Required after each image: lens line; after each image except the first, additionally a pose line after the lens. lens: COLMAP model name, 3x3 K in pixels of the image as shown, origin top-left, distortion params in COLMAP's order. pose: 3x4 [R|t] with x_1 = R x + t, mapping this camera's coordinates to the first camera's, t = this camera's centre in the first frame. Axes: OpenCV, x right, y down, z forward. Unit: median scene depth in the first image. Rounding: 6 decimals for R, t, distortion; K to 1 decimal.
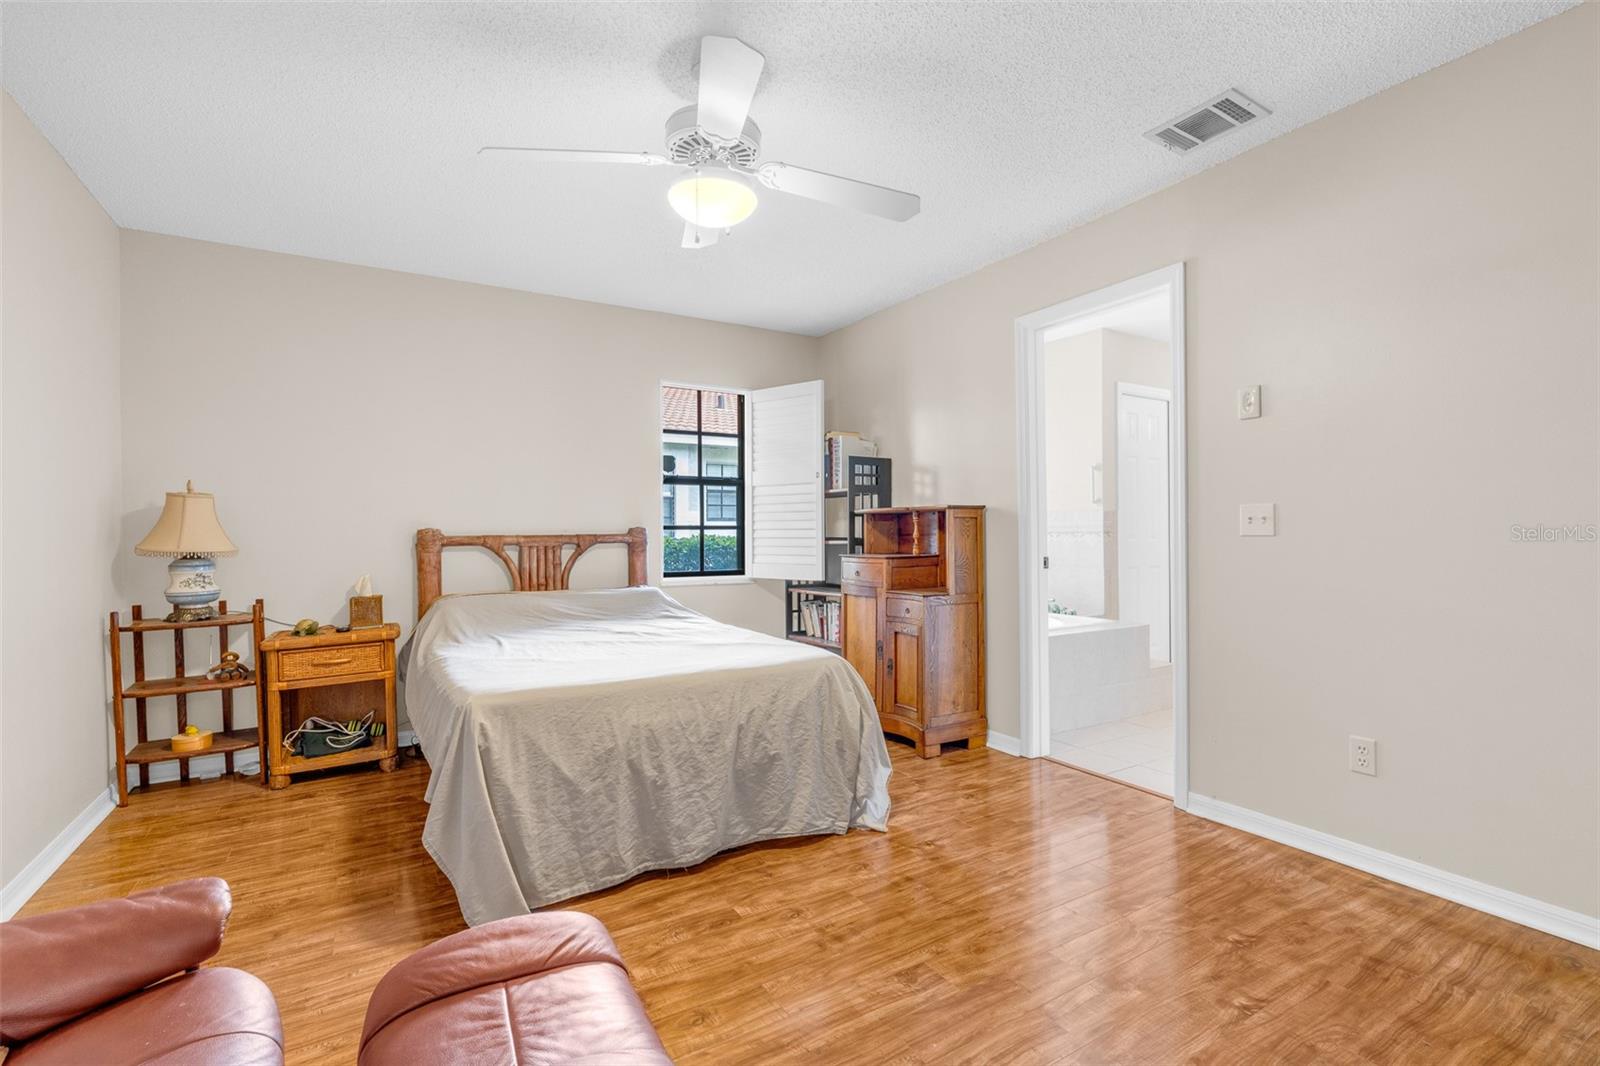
lens RADIAL K [[723.3, 0, 795.7], [0, 723.3, 541.0], [0, 0, 1]] dist [-0.006146, -0.000037]
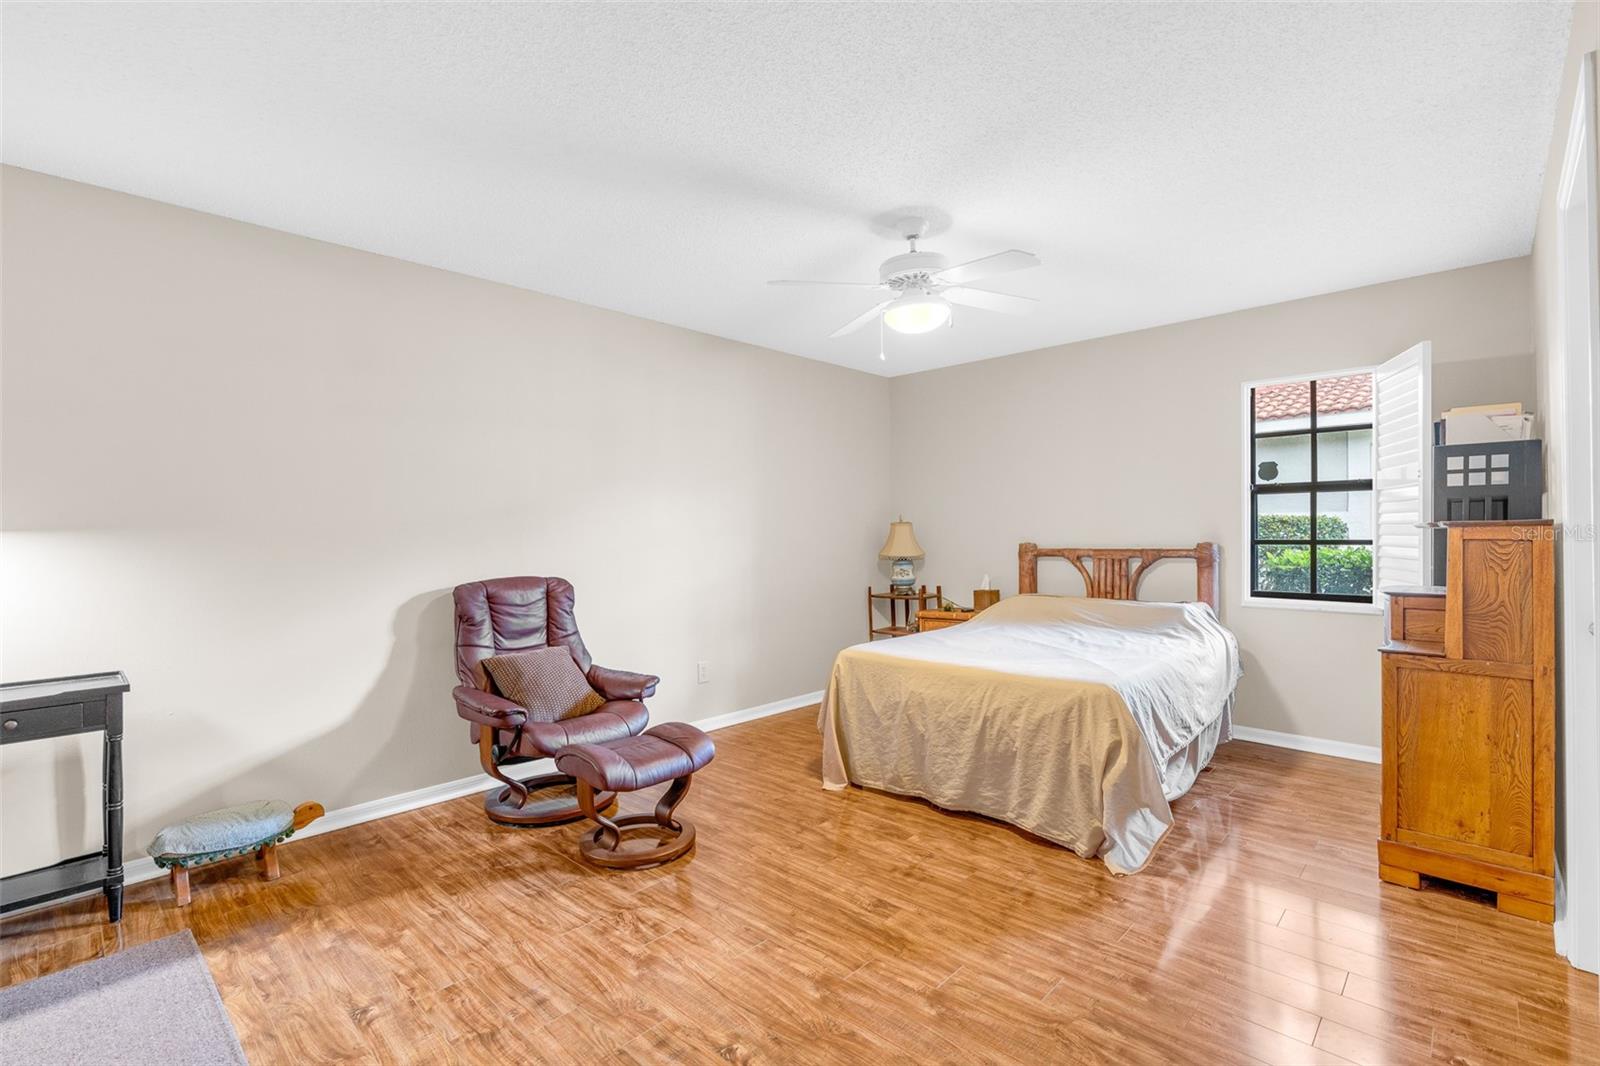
lens RADIAL K [[723.3, 0, 795.7], [0, 723.3, 541.0], [0, 0, 1]] dist [-0.006146, -0.000037]
pose [[0.259070, 0.013949, -0.965758, 0.792778], [-0.003320, 0.999903, 0.013552, -0.044208], [0.965853, -0.000305, 0.259091, 0.292769]]
